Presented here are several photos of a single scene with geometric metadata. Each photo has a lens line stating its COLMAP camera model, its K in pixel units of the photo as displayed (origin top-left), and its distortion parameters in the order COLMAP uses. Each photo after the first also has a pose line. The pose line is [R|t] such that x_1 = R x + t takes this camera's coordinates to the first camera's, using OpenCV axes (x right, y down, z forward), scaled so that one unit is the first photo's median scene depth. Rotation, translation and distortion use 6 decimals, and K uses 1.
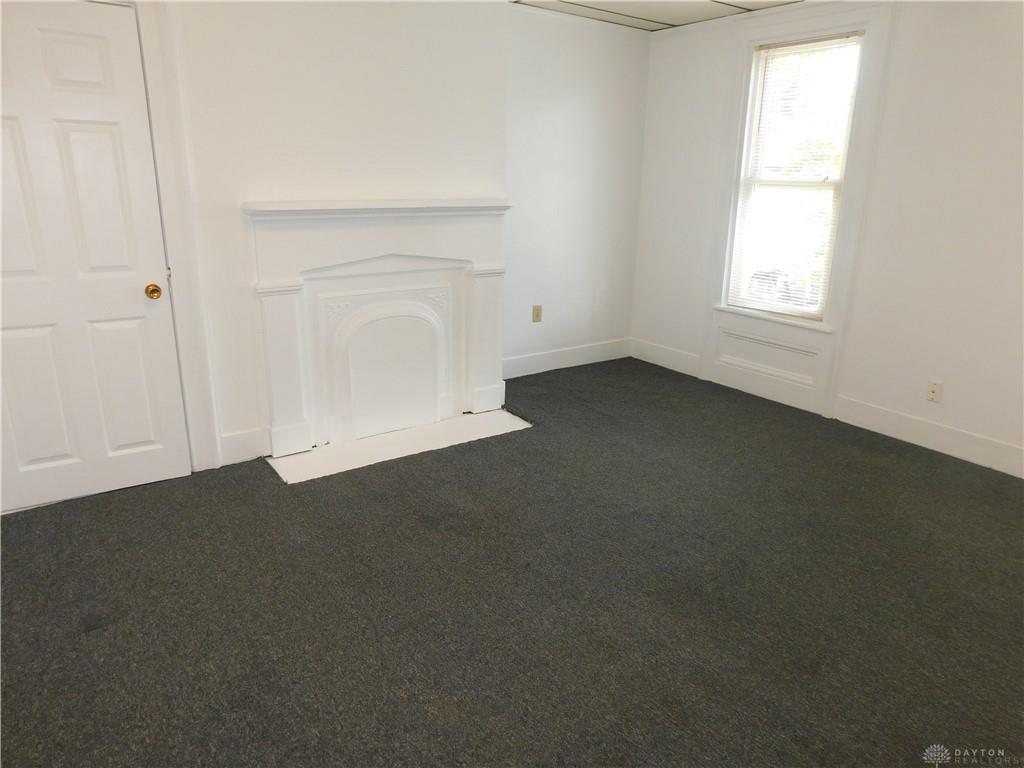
lens RADIAL K [[670.2, 0, 516.0], [0, 670.2, 386.7], [0, 0, 1]] dist [-0.066256, 0.060879]
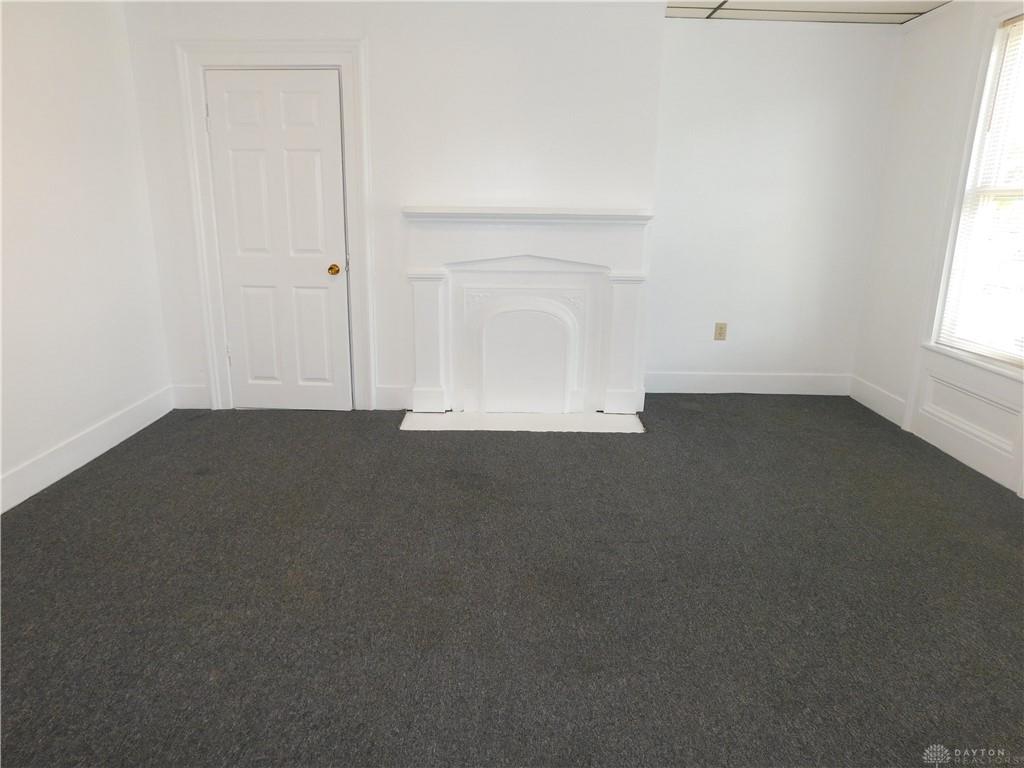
lens RADIAL K [[670.2, 0, 516.0], [0, 670.2, 386.7], [0, 0, 1]] dist [-0.066256, 0.060879]
pose [[0.825496, 0.147140, -0.544891, 0.423740], [-0.170167, 0.985380, 0.008288, 0.015830], [0.538144, 0.085881, 0.838466, 0.047843]]
